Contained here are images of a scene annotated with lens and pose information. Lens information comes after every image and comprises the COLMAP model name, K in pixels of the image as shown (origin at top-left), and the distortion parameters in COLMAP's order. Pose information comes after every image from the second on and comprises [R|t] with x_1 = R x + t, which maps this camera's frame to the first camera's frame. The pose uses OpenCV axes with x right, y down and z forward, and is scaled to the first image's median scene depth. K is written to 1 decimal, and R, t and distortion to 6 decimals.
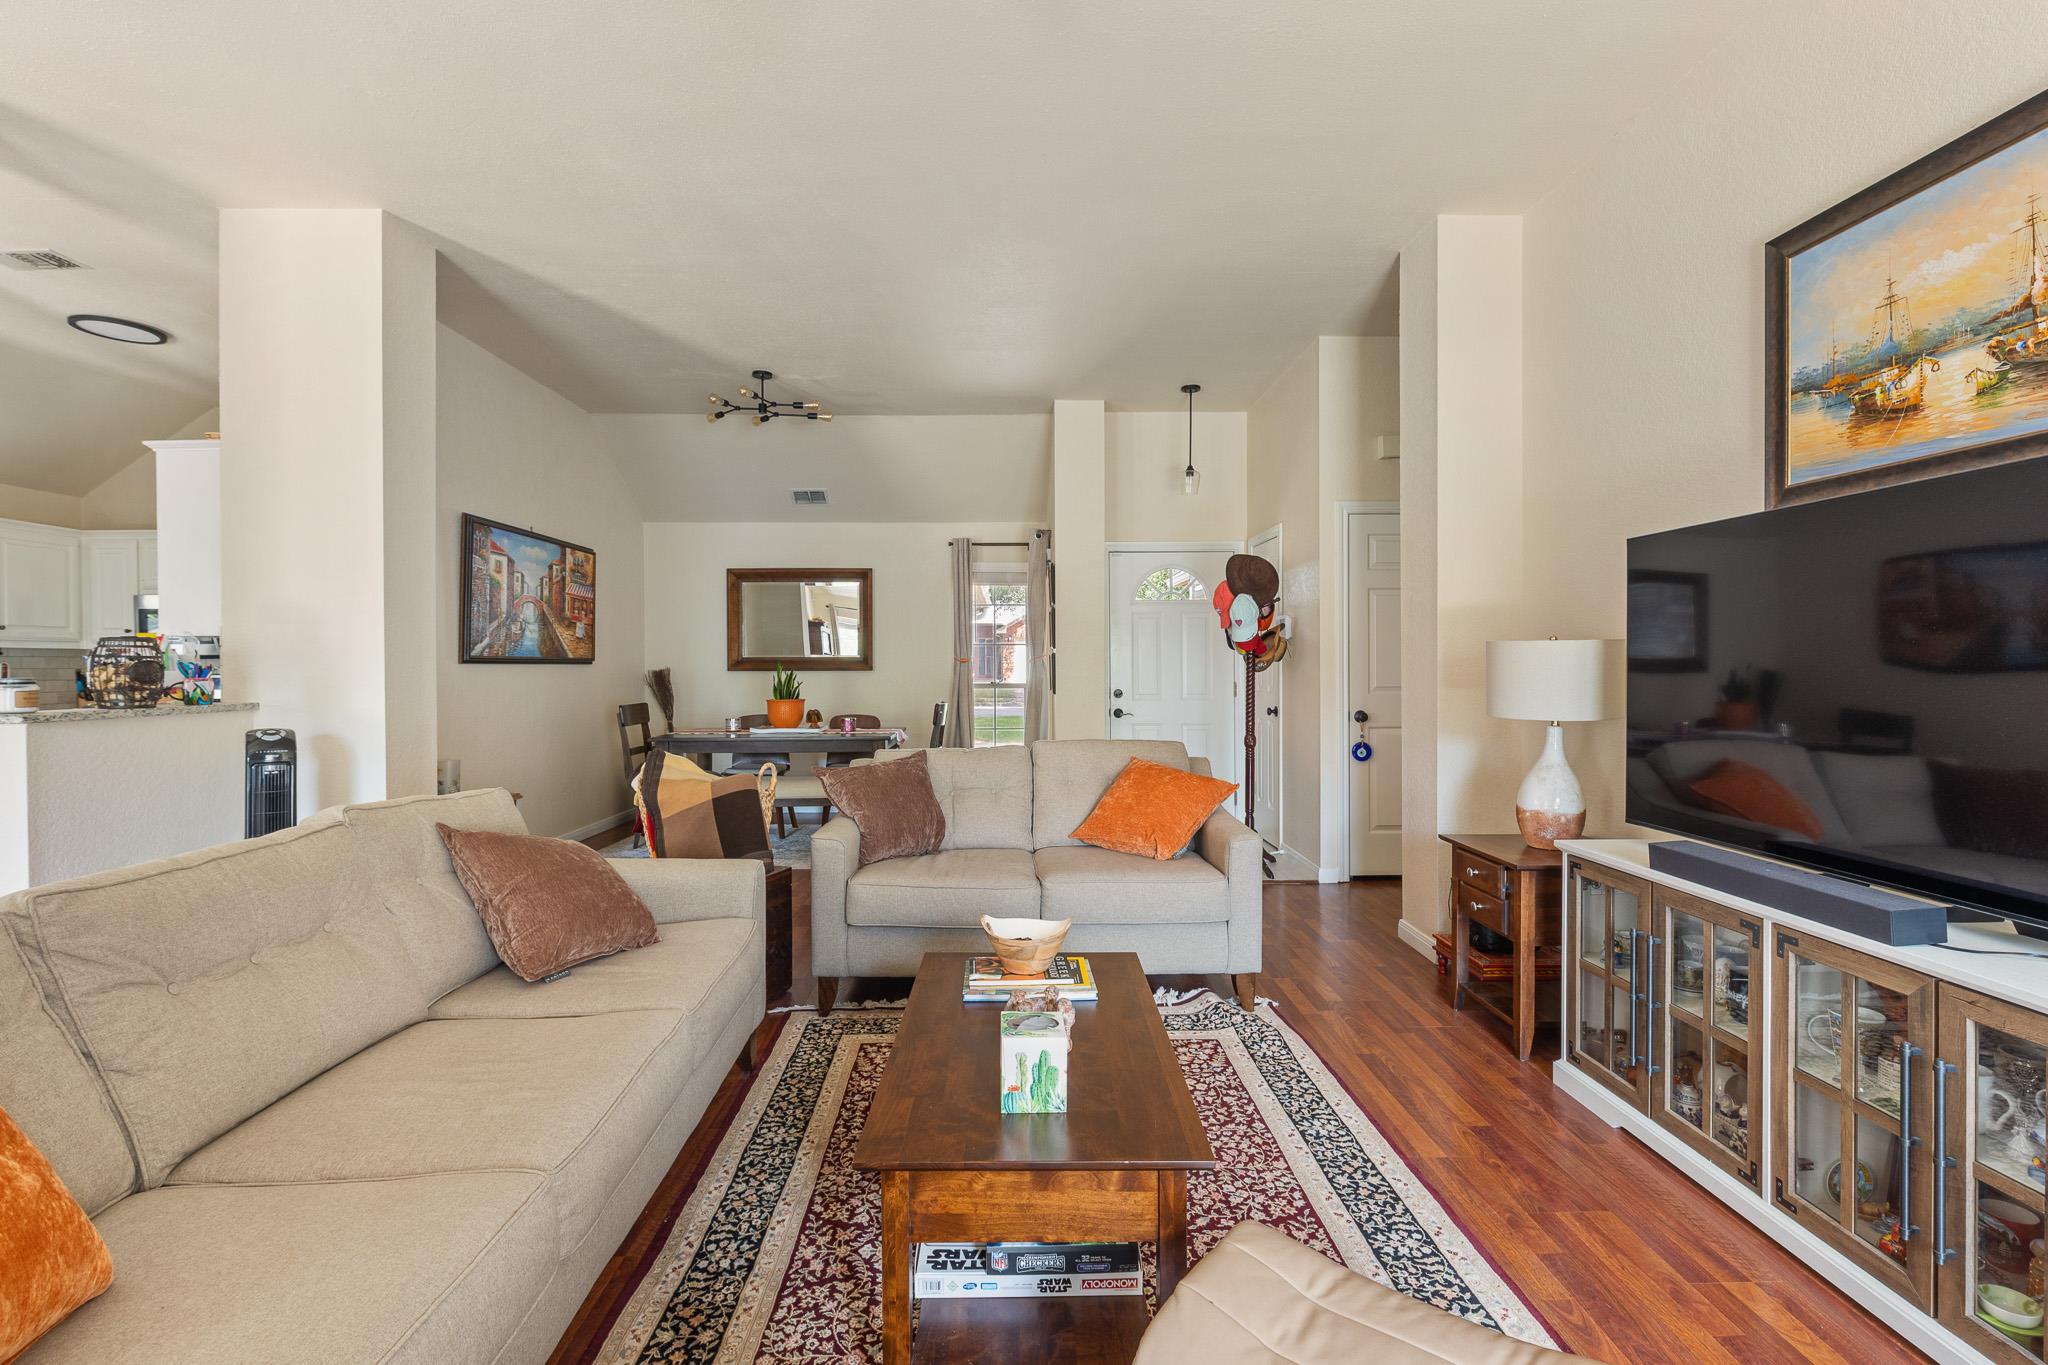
lens RADIAL K [[911.0, 0, 1037.9], [0, 911.0, 671.6], [0, 0, 1]] dist [0.000494, -0.001902]
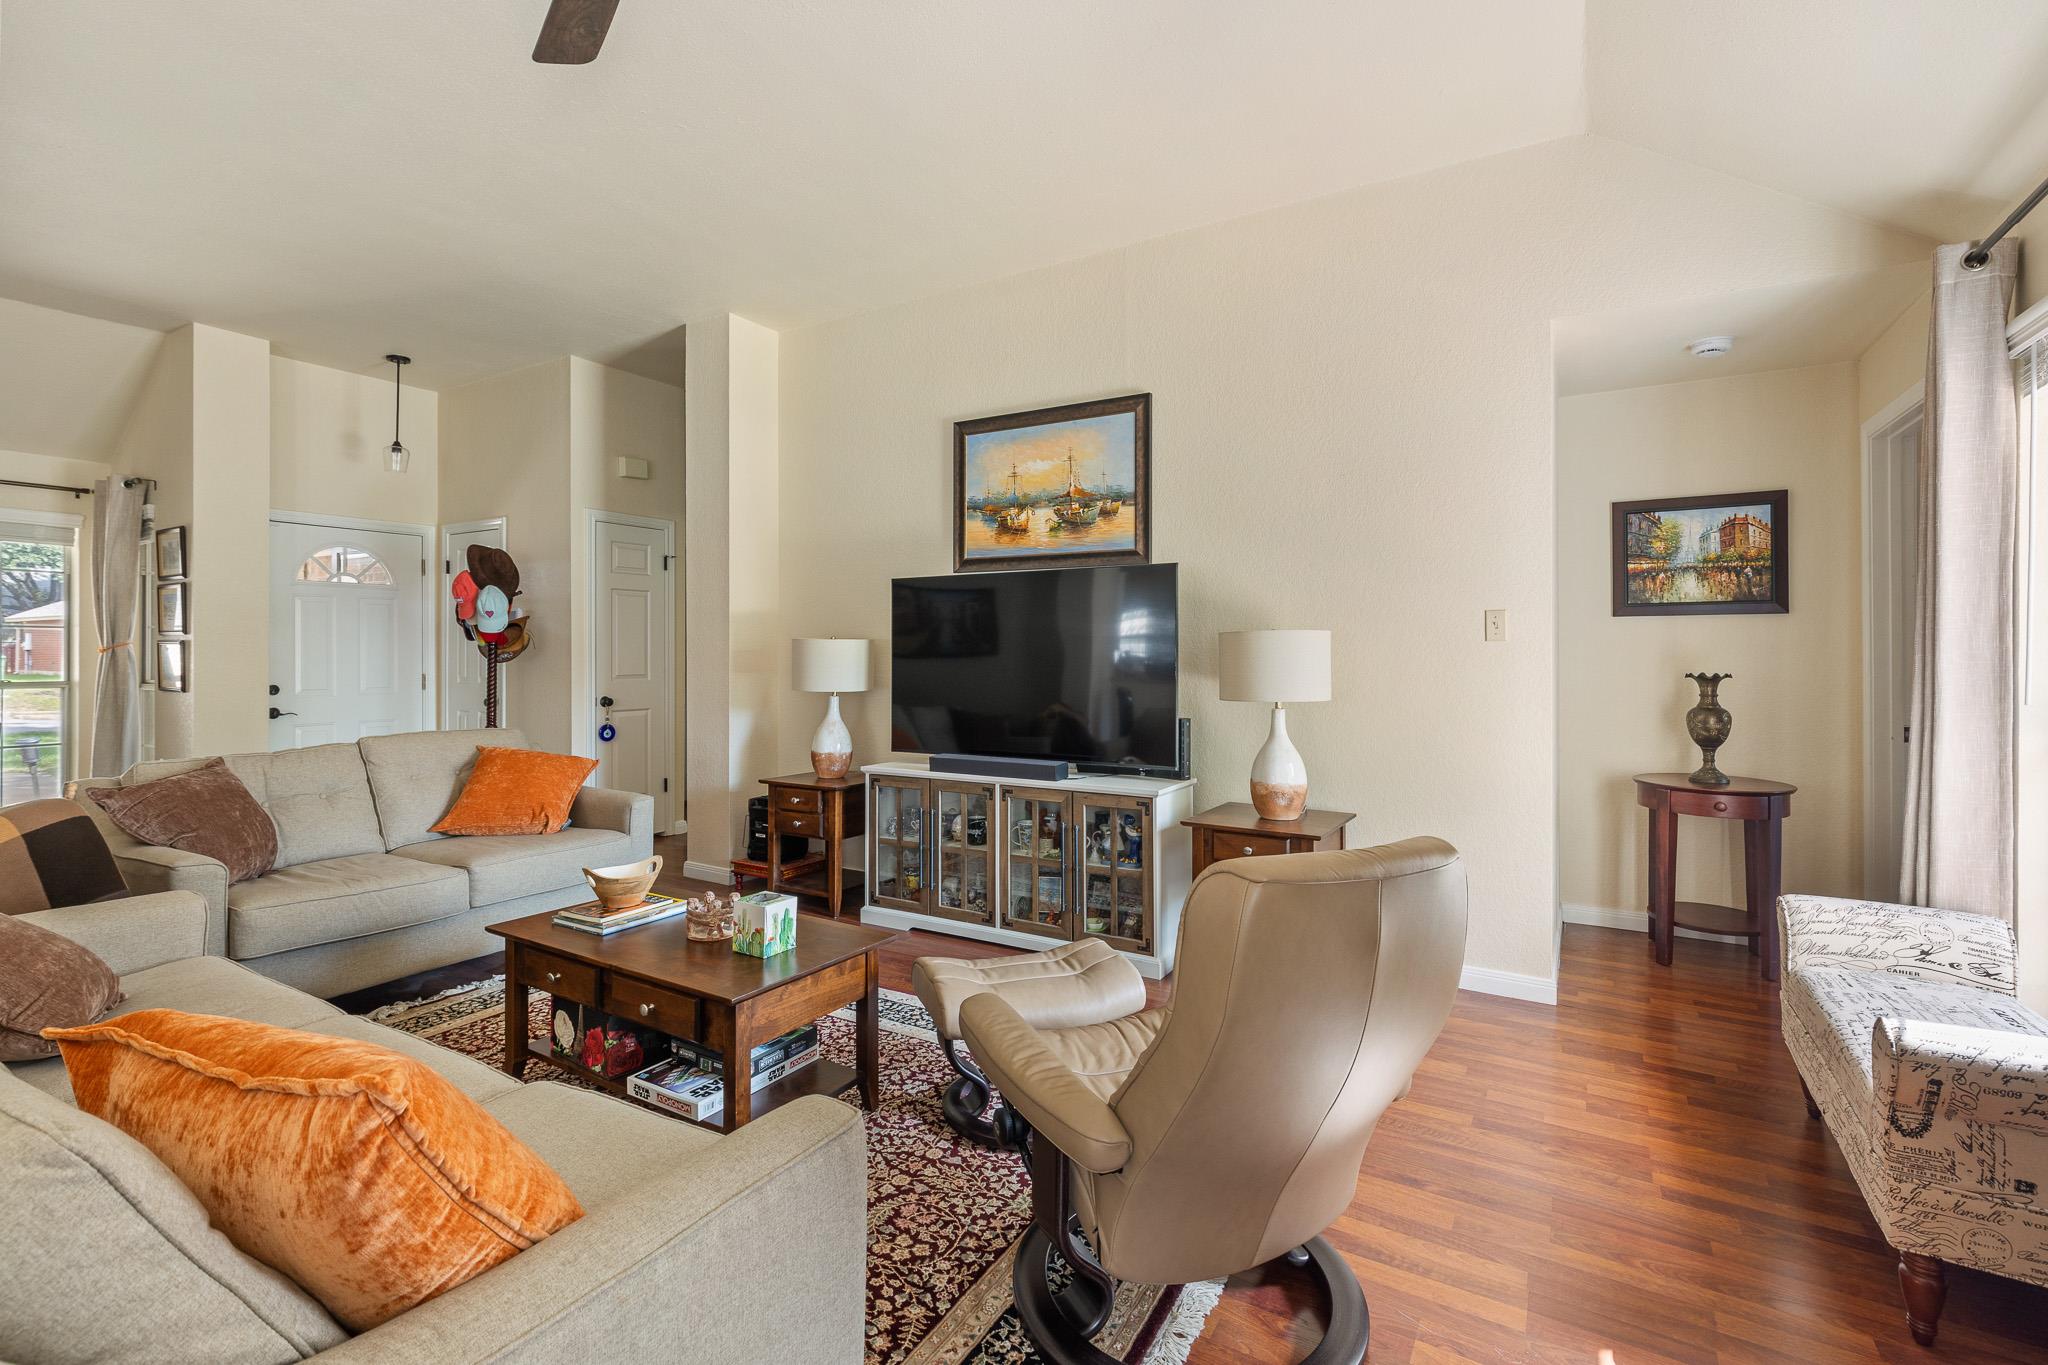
lens RADIAL K [[911.0, 0, 1024.4], [0, 911.0, 653.1], [0, 0, 1]] dist [0.000494, -0.001902]
pose [[0.538326, 0.005701, 0.842717, -0.476928], [0.005357, 0.999934, -0.010187, 0.005215], [-0.842720, 0.009999, 0.538260, -0.065348]]
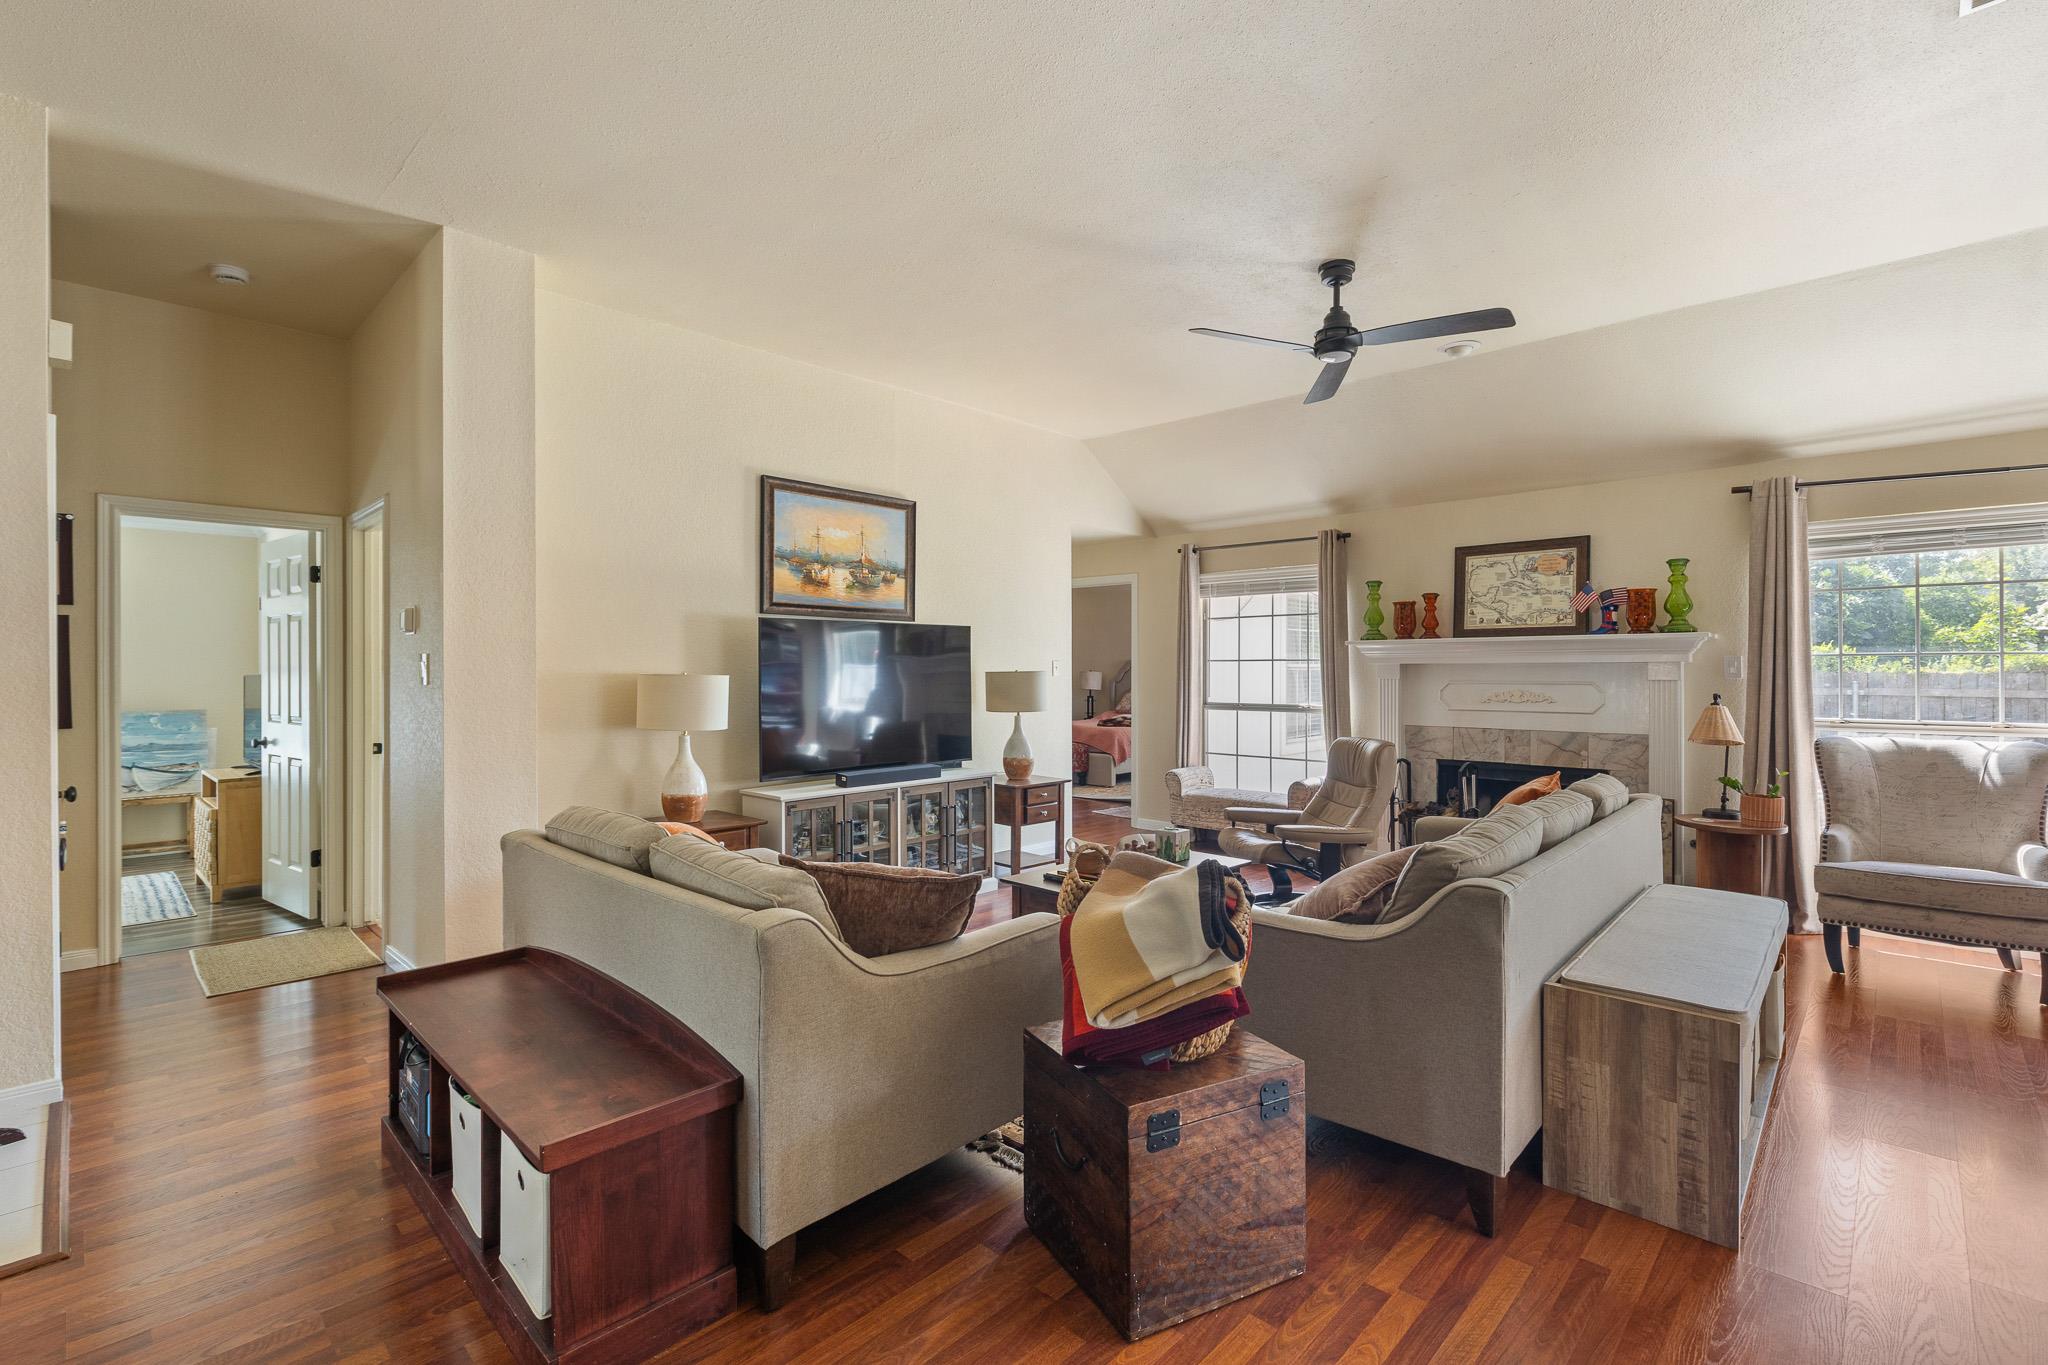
lens RADIAL K [[911.0, 0, 1031.1], [0, 911.0, 665.8], [0, 0, 1]] dist [0.000494, -0.001902]
pose [[-0.702930, 0.006102, 0.711233, -0.736224], [0.011257, 0.999933, 0.002547, -0.041866], [-0.711170, 0.009797, -0.702952, 1.453217]]
